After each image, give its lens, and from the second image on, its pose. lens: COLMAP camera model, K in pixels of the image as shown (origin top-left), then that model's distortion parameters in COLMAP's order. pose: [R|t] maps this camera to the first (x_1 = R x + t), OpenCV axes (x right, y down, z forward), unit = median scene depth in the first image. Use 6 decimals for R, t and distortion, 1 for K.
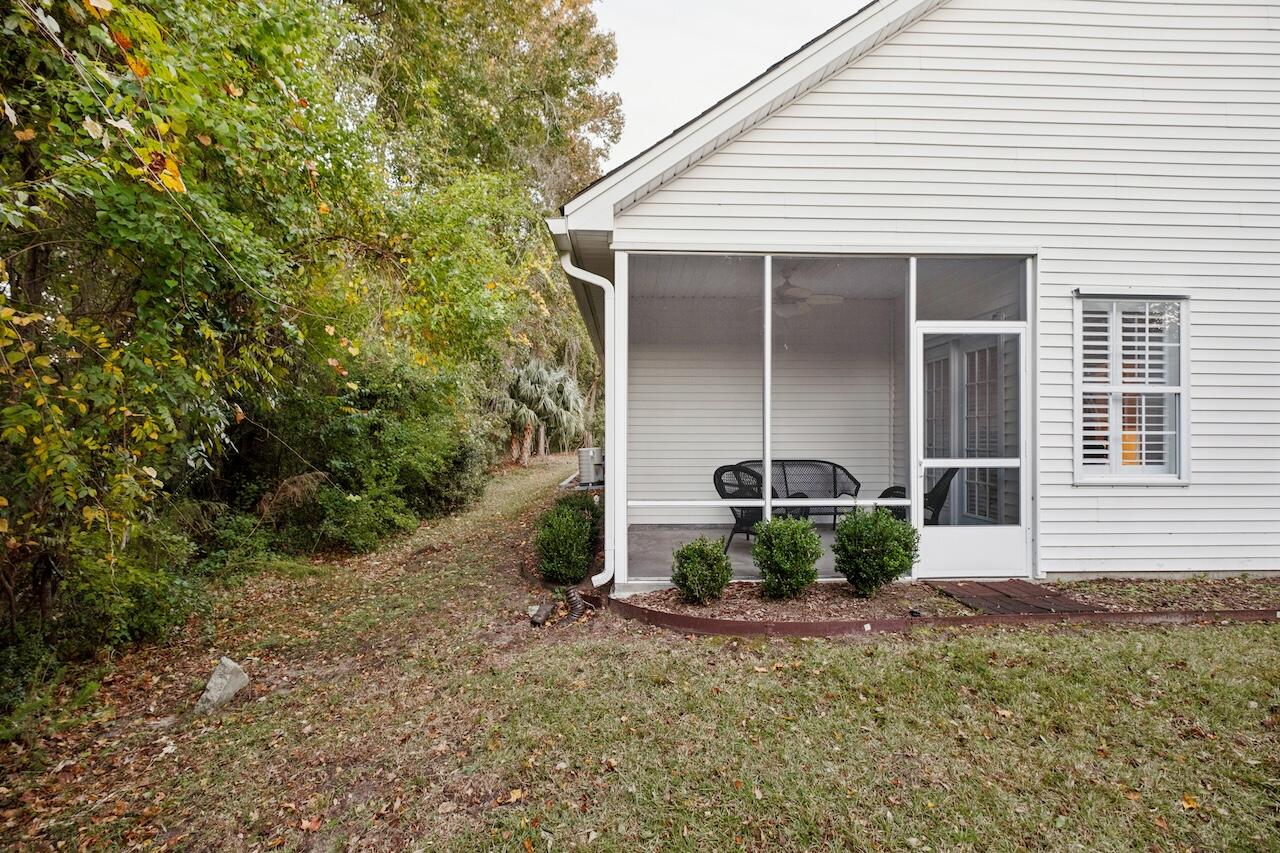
lens RADIAL K [[540.2, 0, 639.4], [0, 540.2, 433.1], [0, 0, 1]] dist [0.008978, -0.000452]
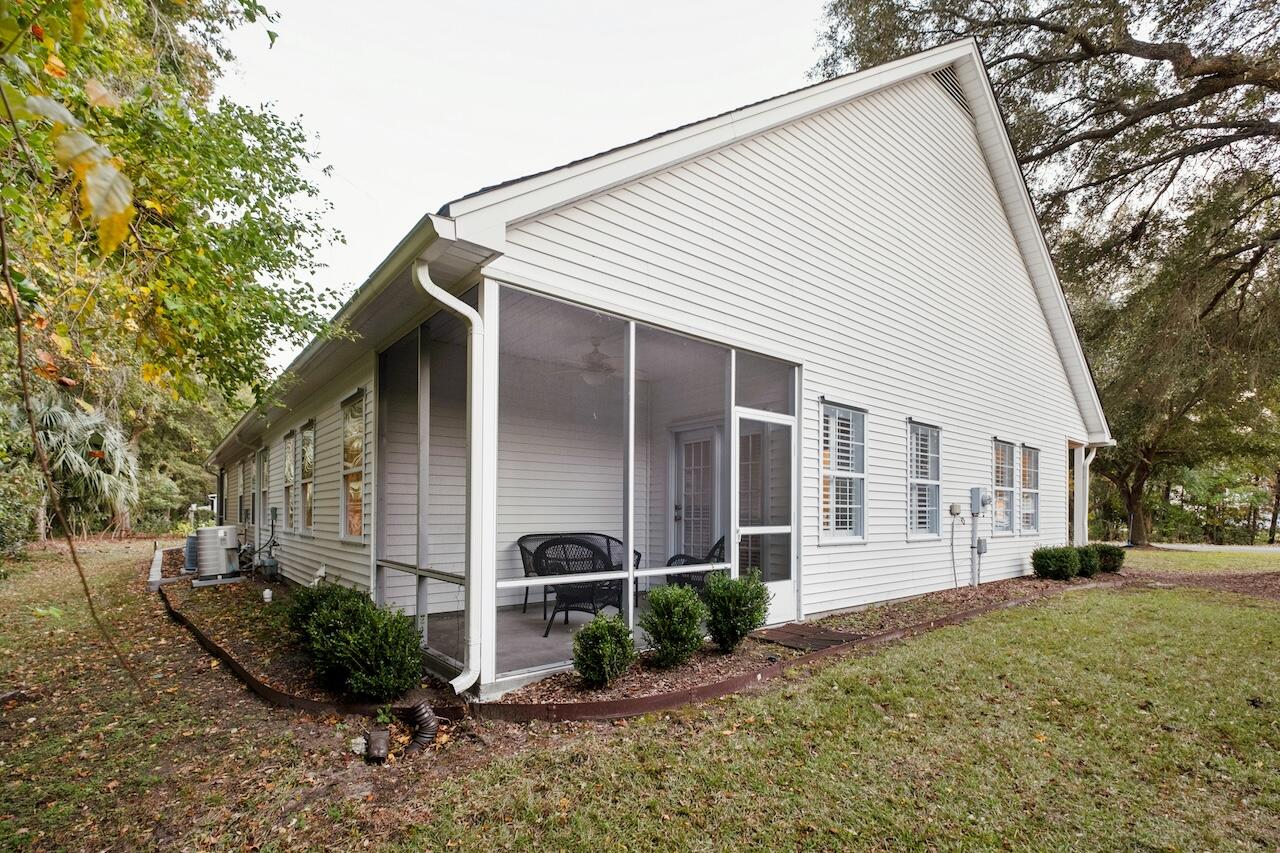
lens RADIAL K [[578.2, 0, 638.6], [0, 578.2, 508.8], [0, 0, 1]] dist [0.001322, -0.001189]
pose [[0.790820, 0.006799, 0.612011, -0.392049], [-0.005300, 0.999977, -0.004260, 0.015311], [-0.612026, 0.000125, 0.790838, 0.165934]]
